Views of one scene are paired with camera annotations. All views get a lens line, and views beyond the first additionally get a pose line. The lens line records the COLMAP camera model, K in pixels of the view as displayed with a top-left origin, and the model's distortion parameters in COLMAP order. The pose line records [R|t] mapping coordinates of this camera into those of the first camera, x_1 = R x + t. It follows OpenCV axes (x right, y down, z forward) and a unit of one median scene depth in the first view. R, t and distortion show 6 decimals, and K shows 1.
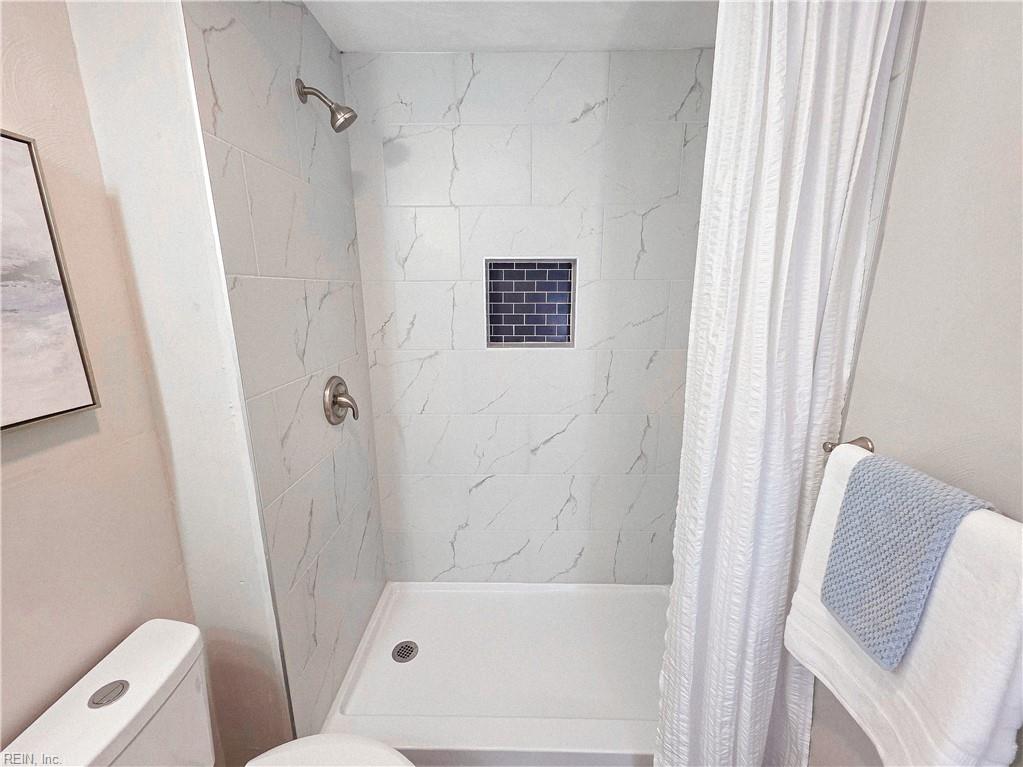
lens RADIAL K [[407.6, 0, 508.1], [0, 407.6, 383.1], [0, 0, 1]] dist [0.005017, -0.000344]
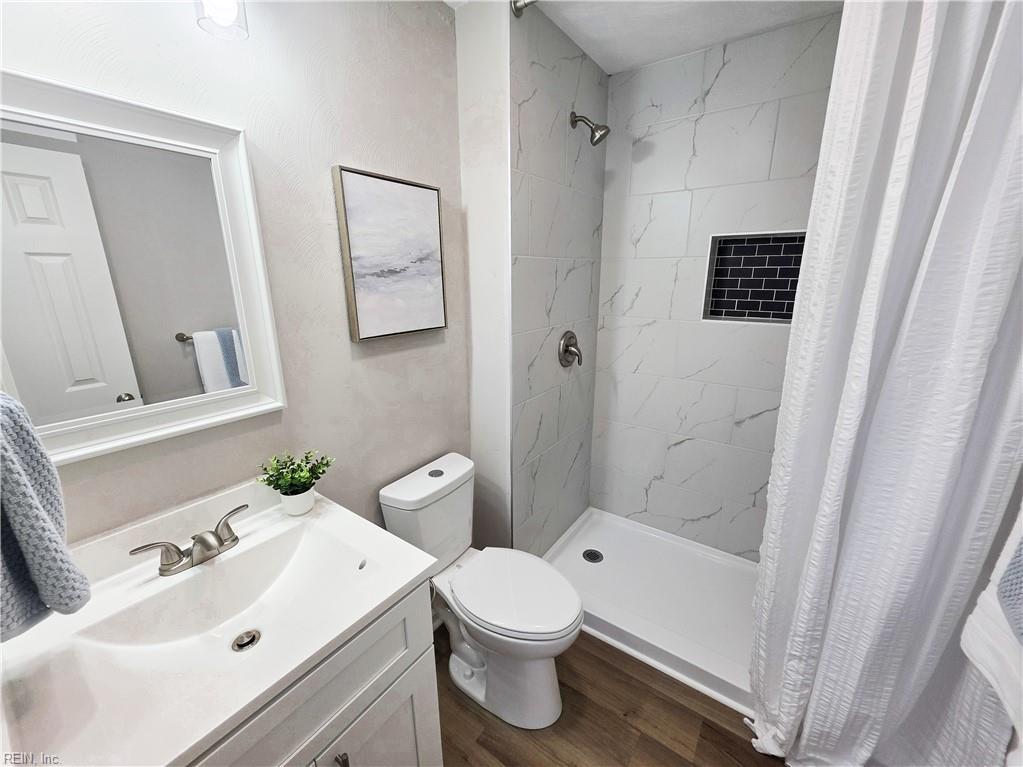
lens RADIAL K [[407.6, 0, 508.1], [0, 407.6, 383.1], [0, 0, 1]] dist [0.005017, -0.000344]
pose [[0.826316, 0.146999, -0.543685, 0.159505], [-0.123023, 0.989137, 0.080462, 0.067552], [0.549607, 0.000399, 0.835423, -0.226939]]
